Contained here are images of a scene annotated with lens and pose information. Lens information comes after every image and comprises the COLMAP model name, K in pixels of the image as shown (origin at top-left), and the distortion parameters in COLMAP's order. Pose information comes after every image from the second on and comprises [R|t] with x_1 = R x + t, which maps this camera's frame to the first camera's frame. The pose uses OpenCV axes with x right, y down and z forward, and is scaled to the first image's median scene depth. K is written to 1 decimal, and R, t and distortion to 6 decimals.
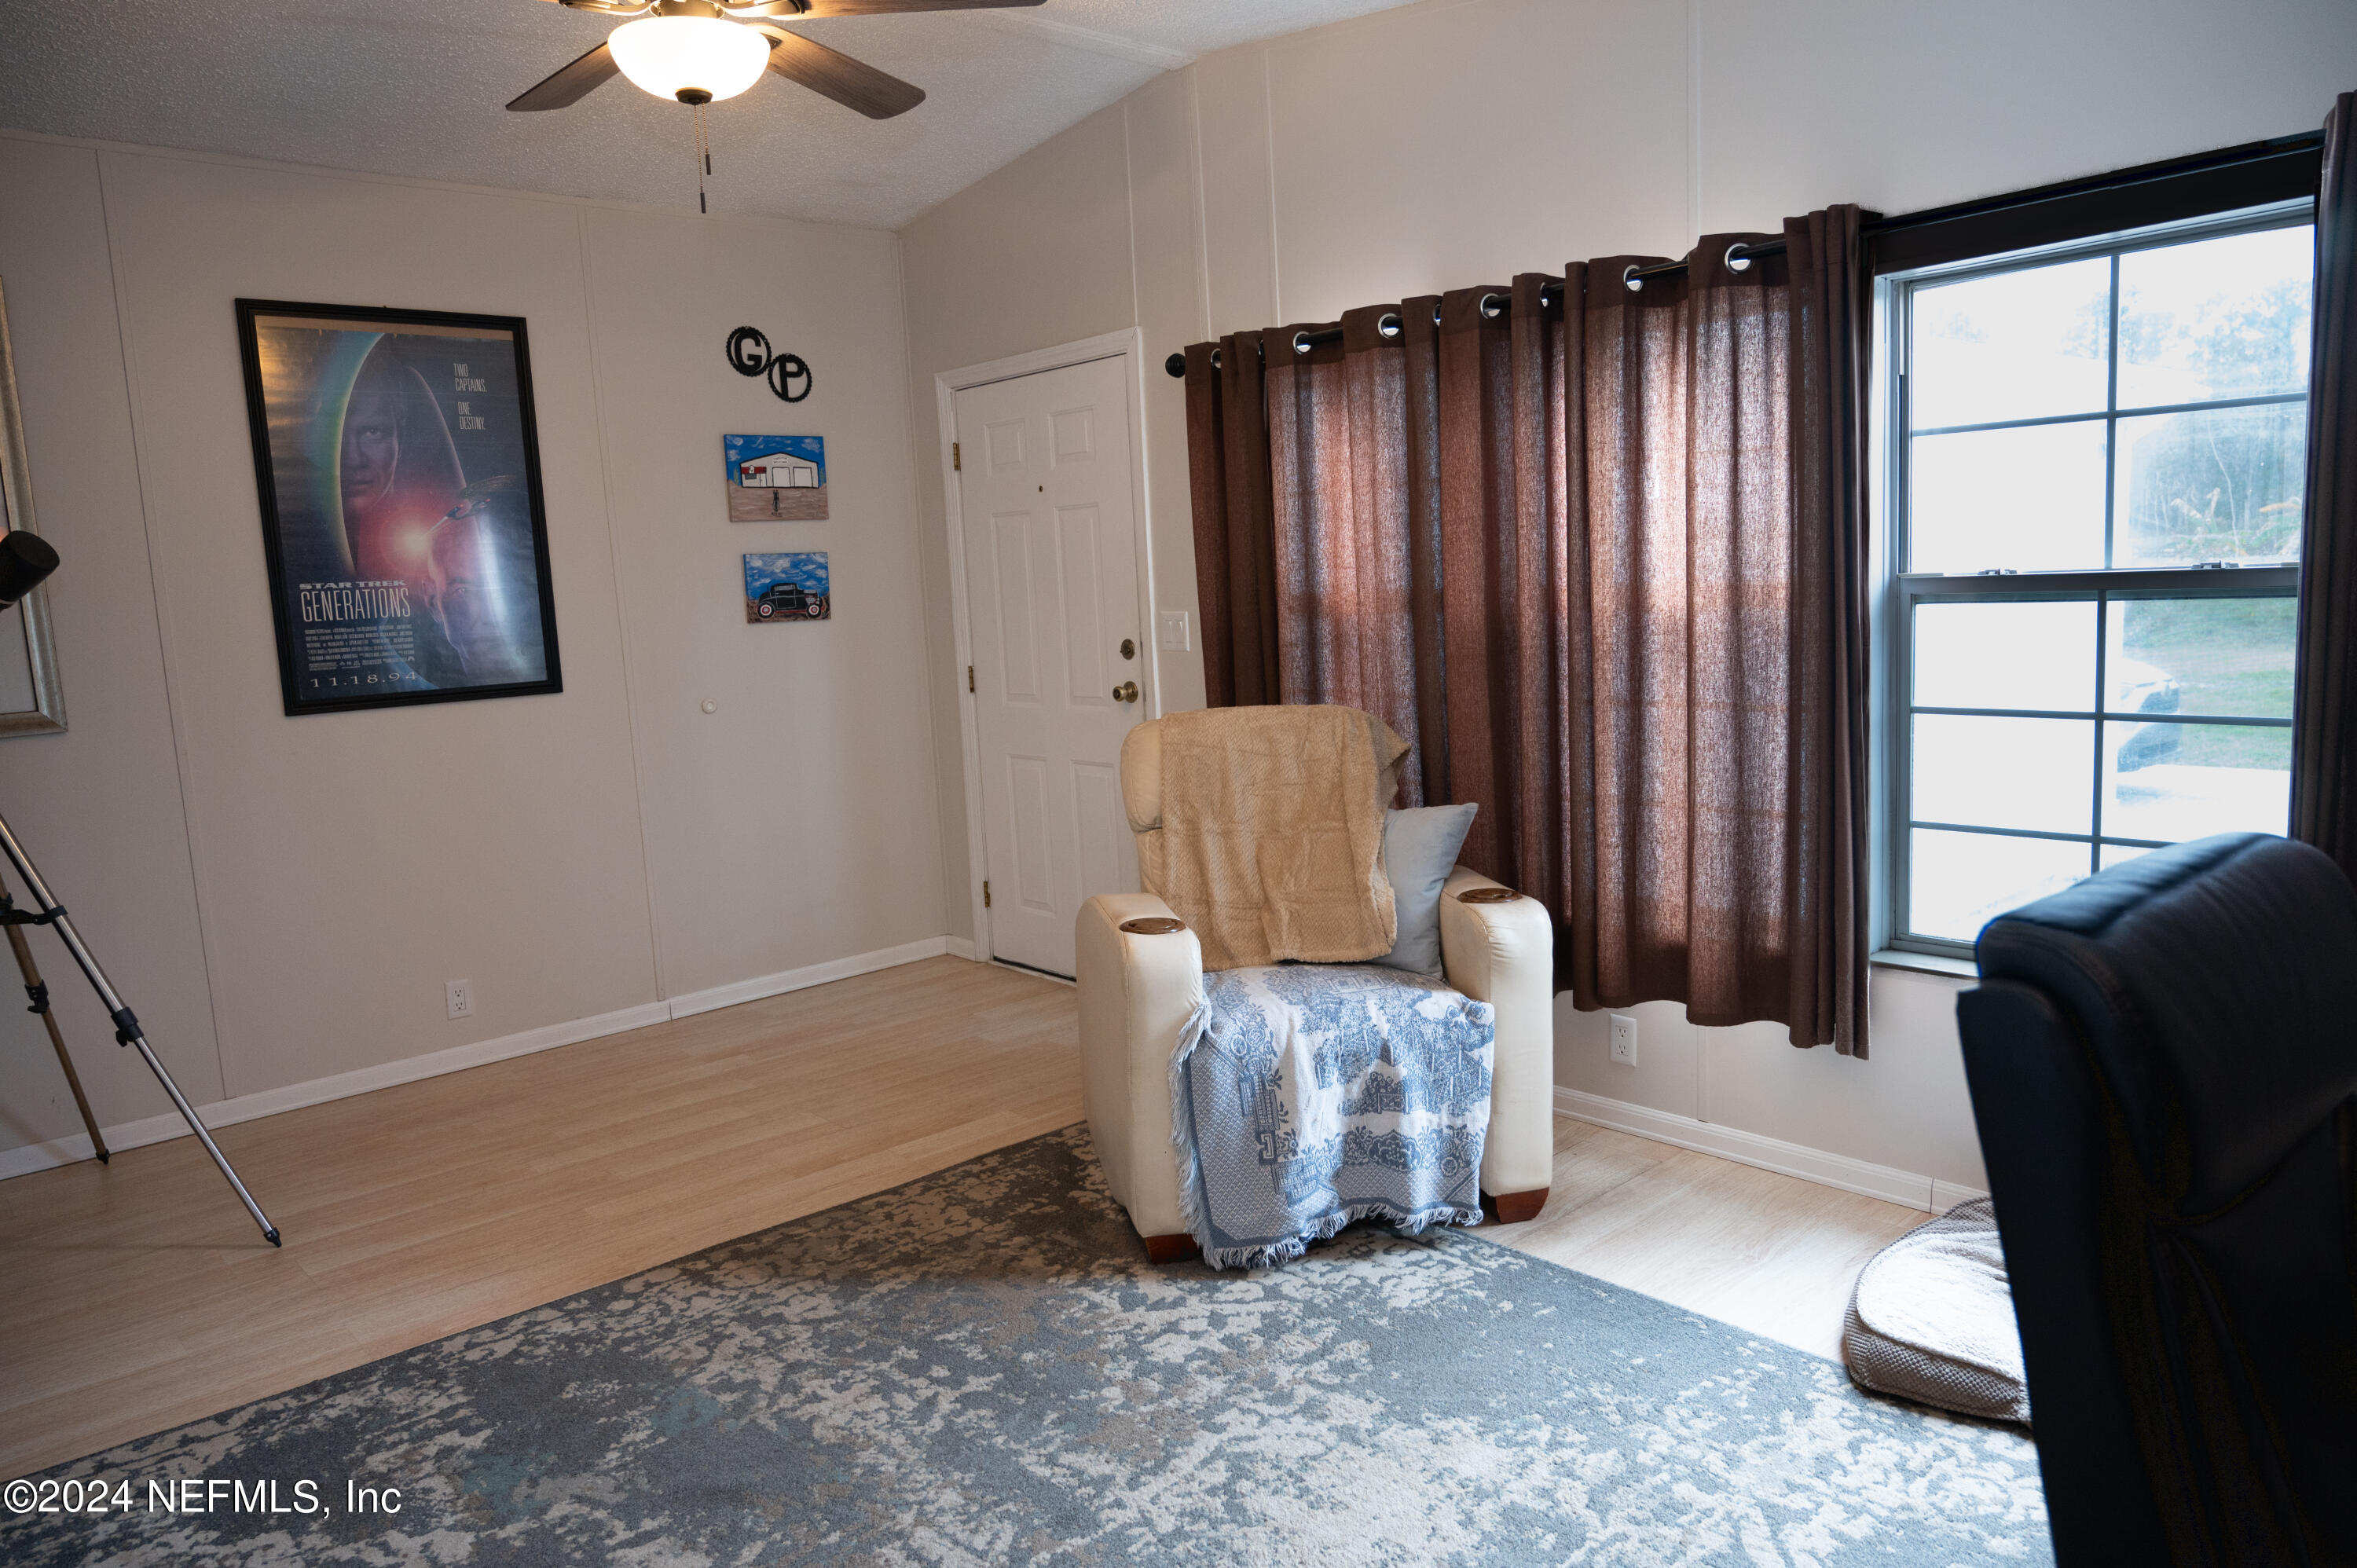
lens RADIAL K [[1560.0, 0, 1185.9], [0, 1560.0, 789.6], [0, 0, 1]] dist [-0.008119, -0.004921]
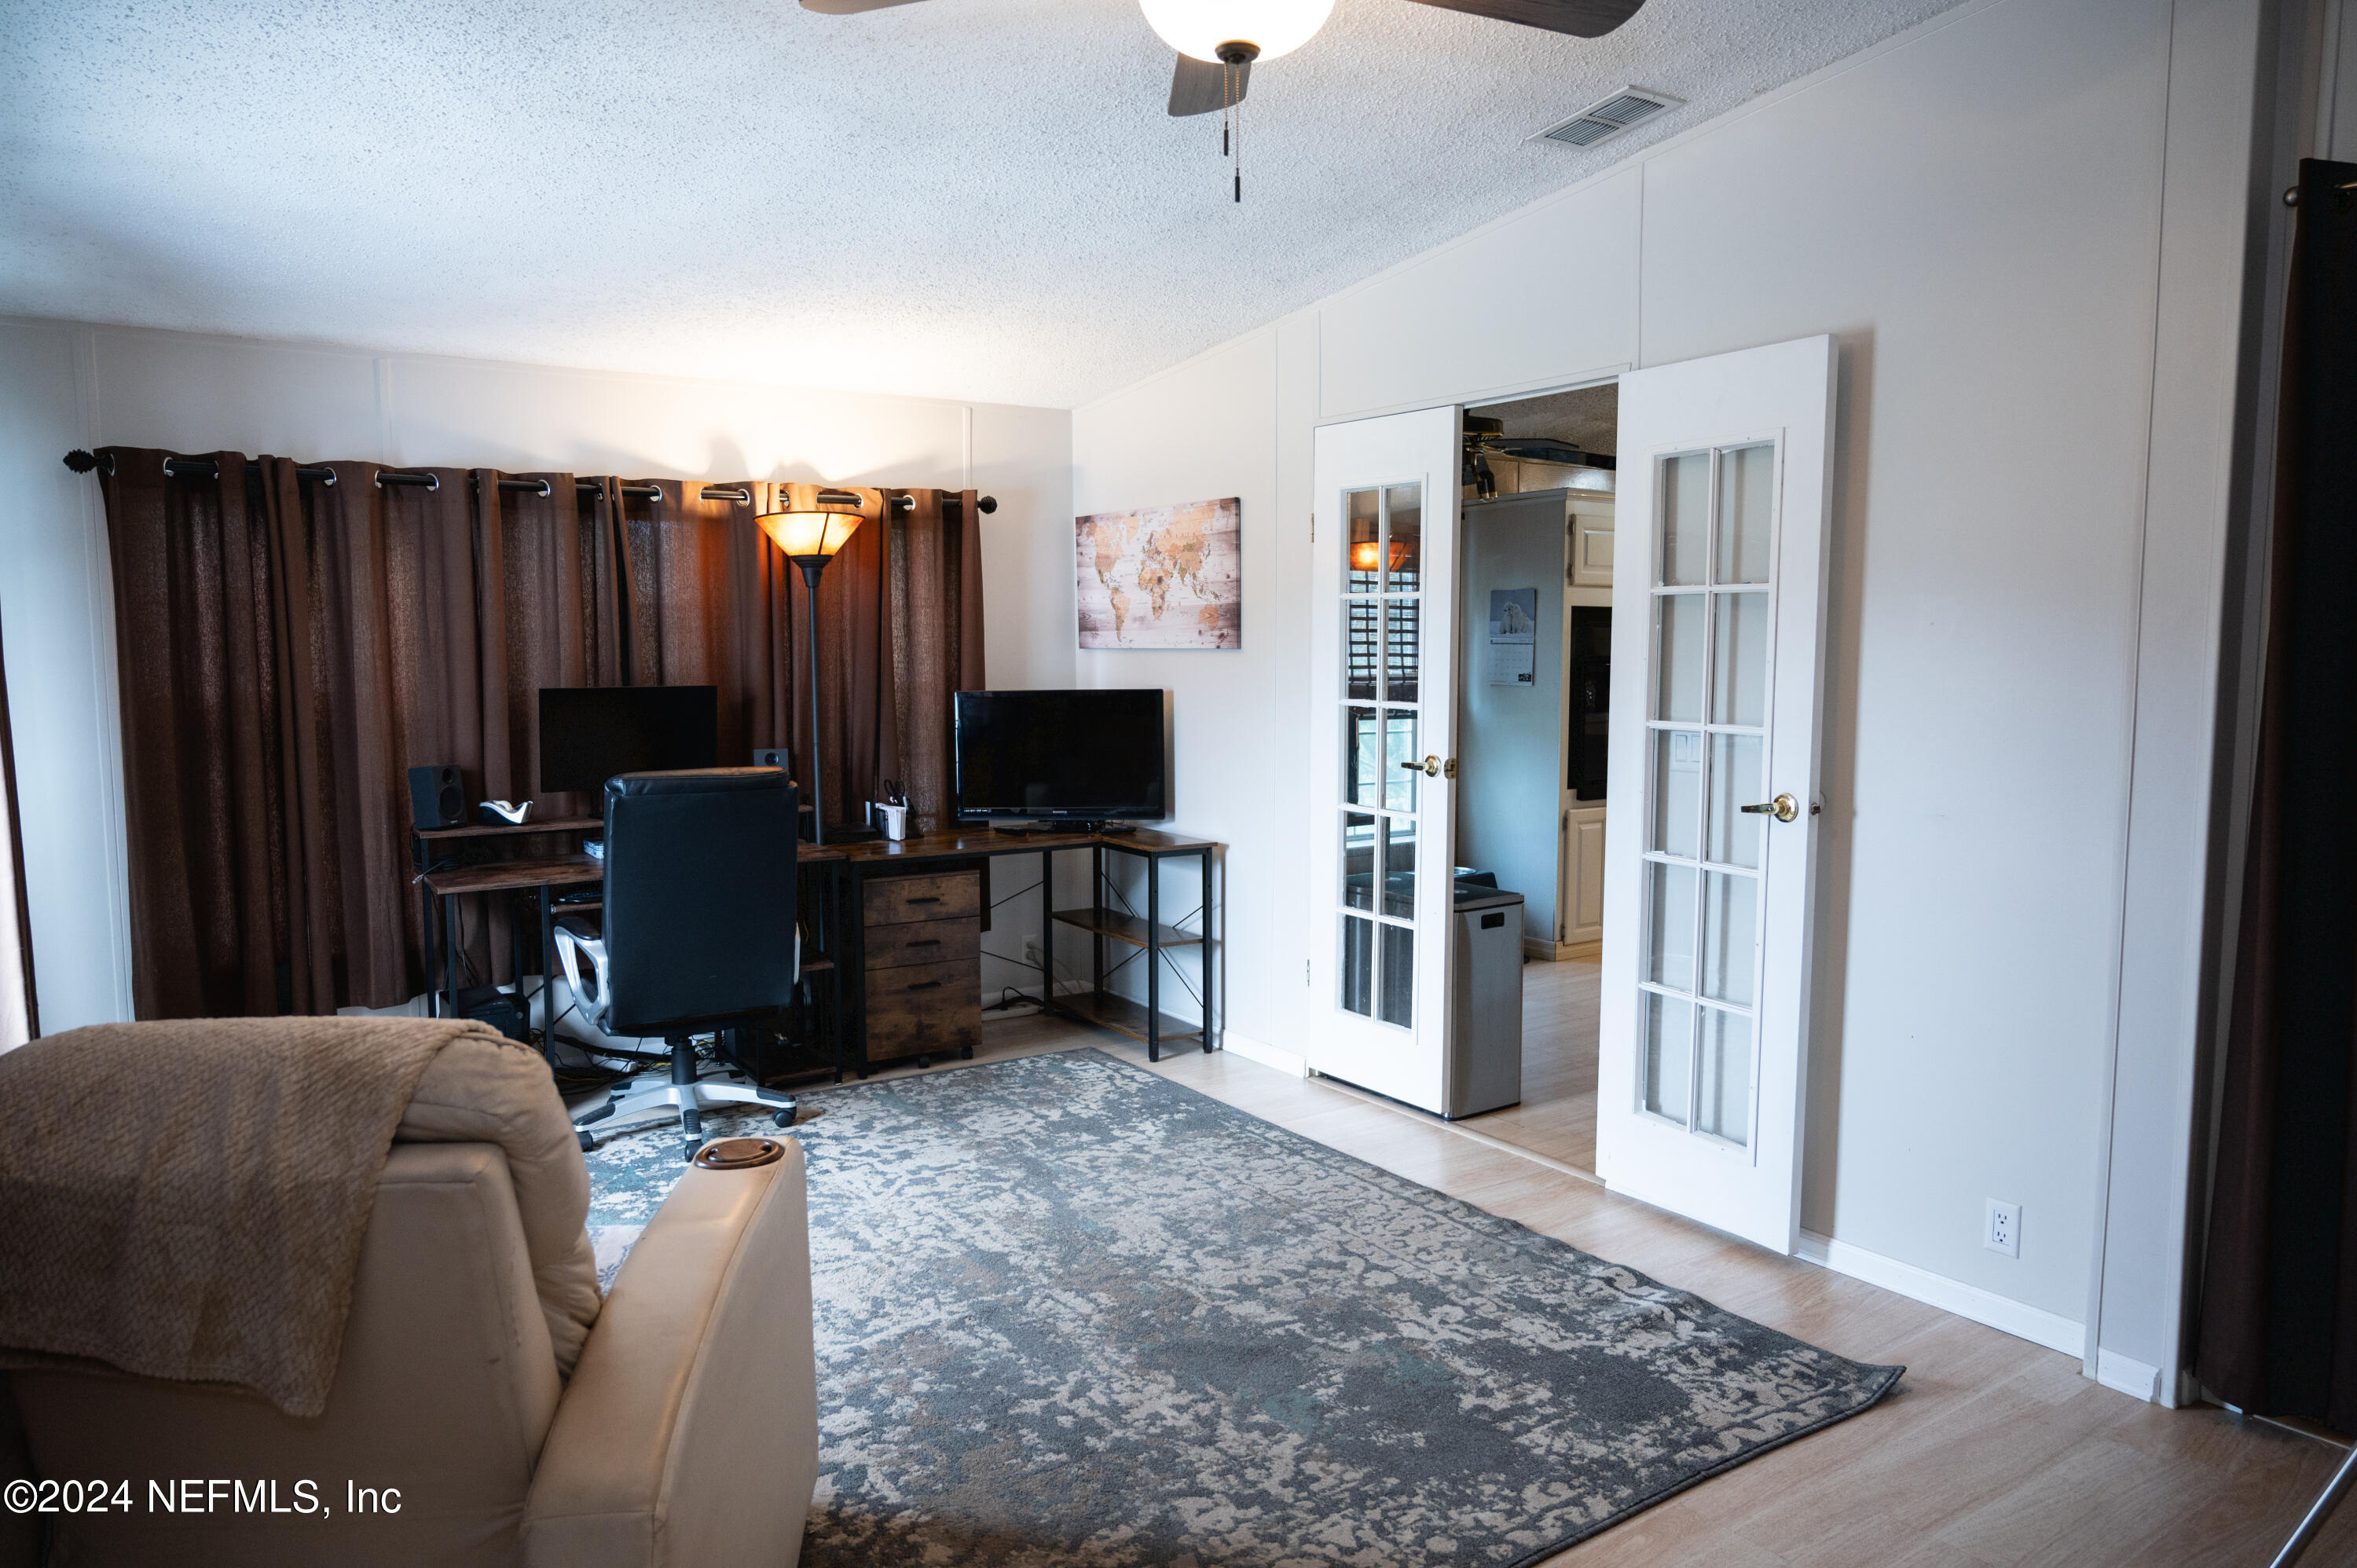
lens RADIAL K [[1560.0, 0, 1185.9], [0, 1560.0, 789.6], [0, 0, 1]] dist [-0.008119, -0.004921]
pose [[-0.991251, 0.042438, 0.124984, -0.397236], [0.070220, 0.971337, 0.227099, -0.283141], [-0.111763, 0.233889, -0.965818, 1.949875]]
